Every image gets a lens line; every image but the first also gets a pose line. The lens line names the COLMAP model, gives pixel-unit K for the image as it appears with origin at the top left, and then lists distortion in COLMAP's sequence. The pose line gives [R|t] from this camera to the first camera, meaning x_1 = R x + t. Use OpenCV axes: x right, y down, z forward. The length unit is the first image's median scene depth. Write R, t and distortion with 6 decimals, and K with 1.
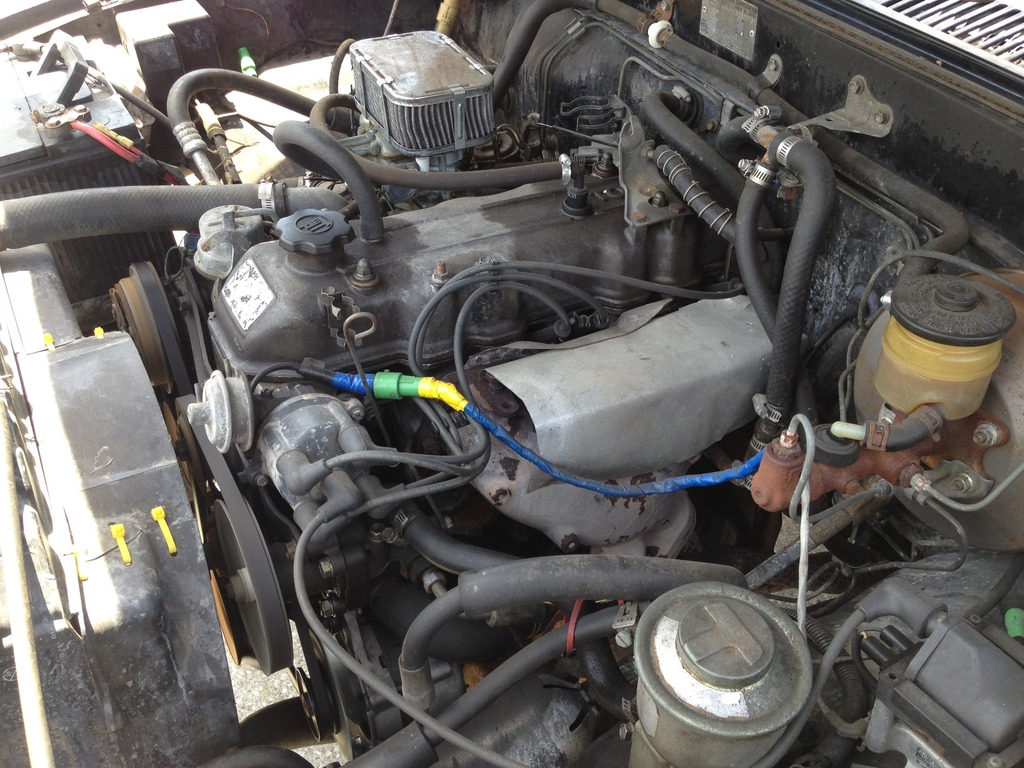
lens RADIAL K [[936.2, 0, 512.0], [0, 936.2, 384.0], [0, 0, 1]] dist [0.114359, -0.215705]
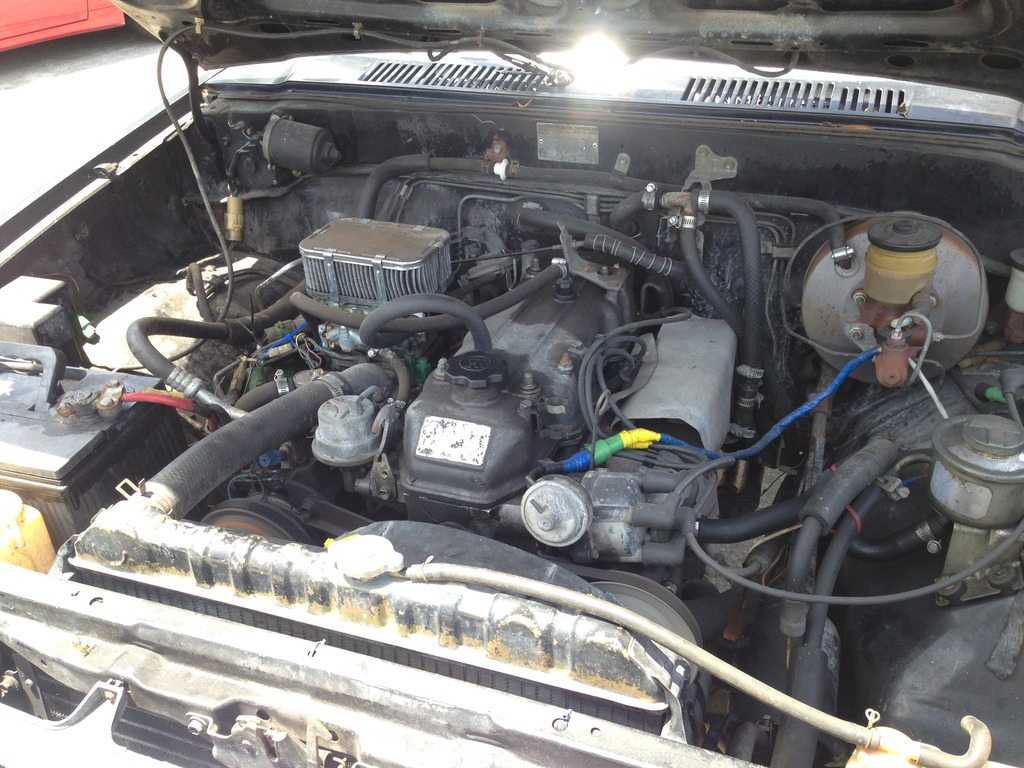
lens RADIAL K [[936.2, 0, 512.0], [0, 936.2, 384.0], [0, 0, 1]] dist [0.114359, -0.215705]
pose [[0.742054, -0.376511, 0.554613, -0.763537], [0.461925, 0.886774, -0.016035, -0.097451], [-0.485779, 0.268088, 0.831954, 0.005780]]
